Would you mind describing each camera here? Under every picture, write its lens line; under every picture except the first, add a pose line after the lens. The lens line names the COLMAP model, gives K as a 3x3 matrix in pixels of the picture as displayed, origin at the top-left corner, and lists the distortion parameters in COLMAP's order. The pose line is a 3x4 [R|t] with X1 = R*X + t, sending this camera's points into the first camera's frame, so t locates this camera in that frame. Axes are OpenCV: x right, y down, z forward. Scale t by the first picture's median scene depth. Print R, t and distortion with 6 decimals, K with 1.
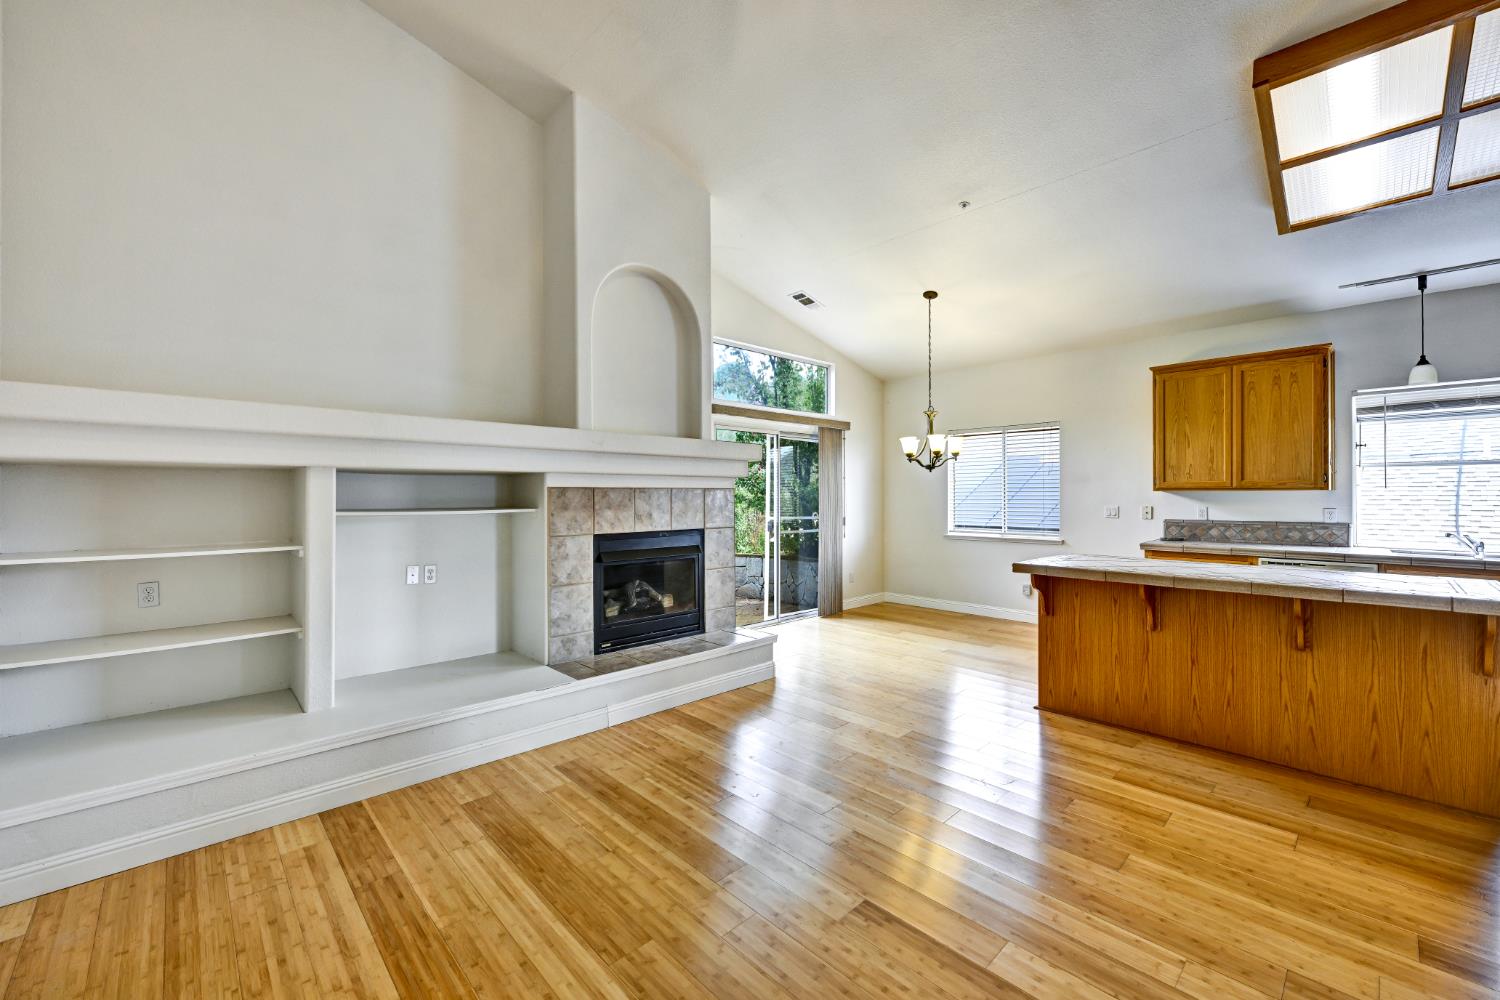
lens RADIAL K [[592.4, 0, 754.5], [0, 592.4, 492.8], [0, 0, 1]] dist [-0.002635, -0.000040]
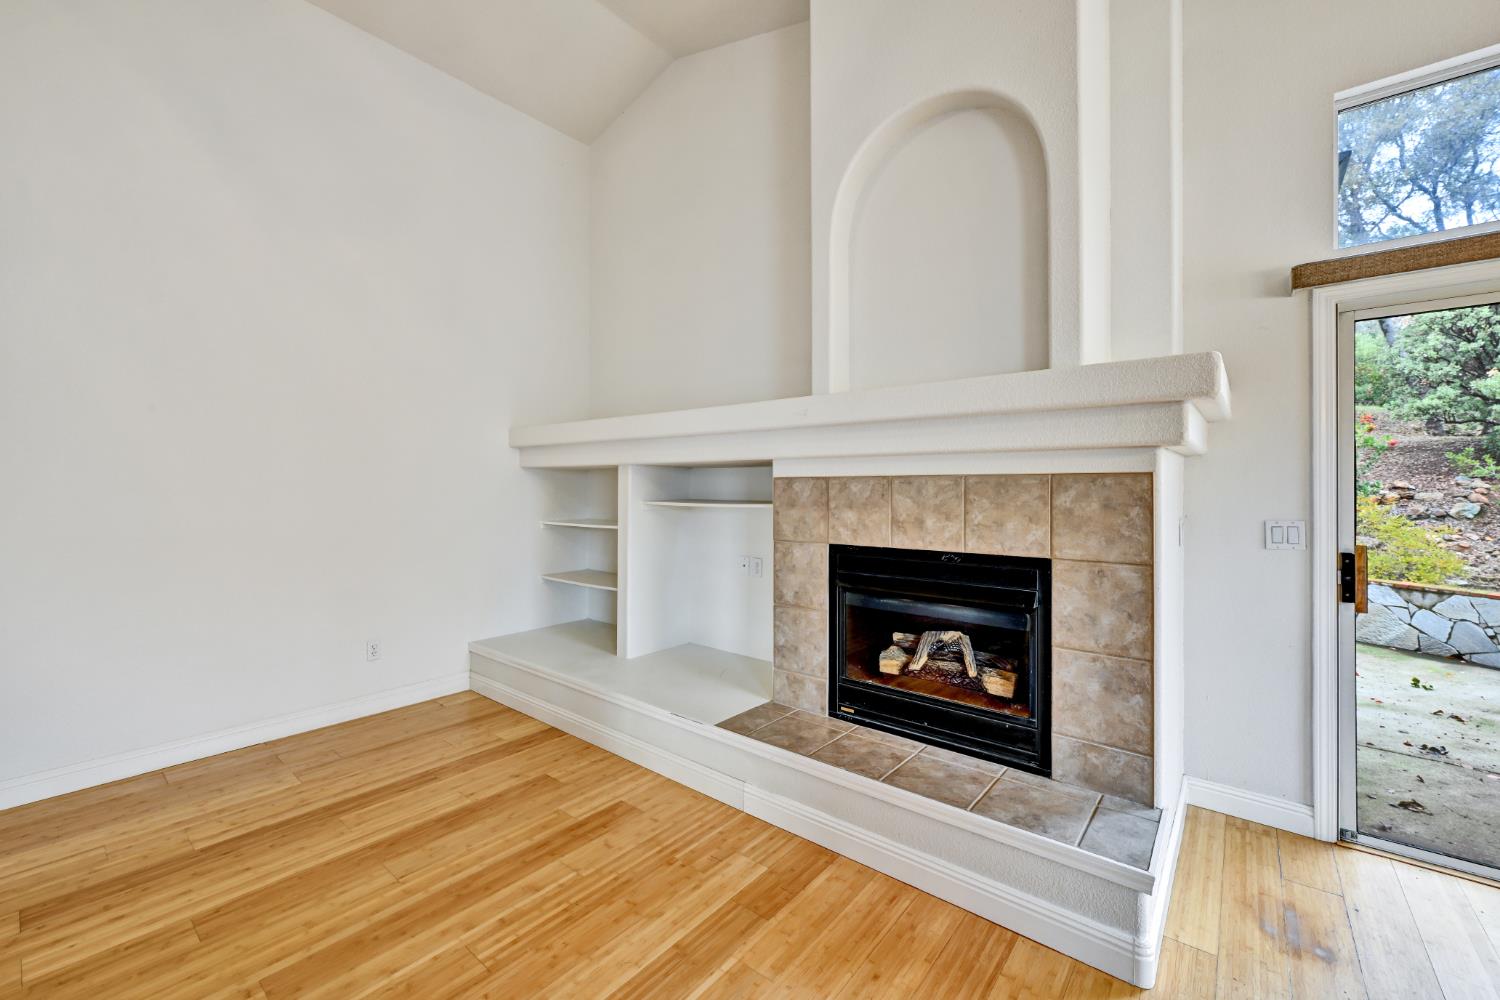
lens RADIAL K [[608.4, 0, 759.8], [0, 608.4, 486.3], [0, 0, 1]] dist [0.000622, -0.000269]
pose [[0.119794, 0.000058, -0.992799, 0.425842], [0.005359, 0.999985, 0.000705, 0.001157], [0.992784, -0.005405, 0.119792, 0.815873]]
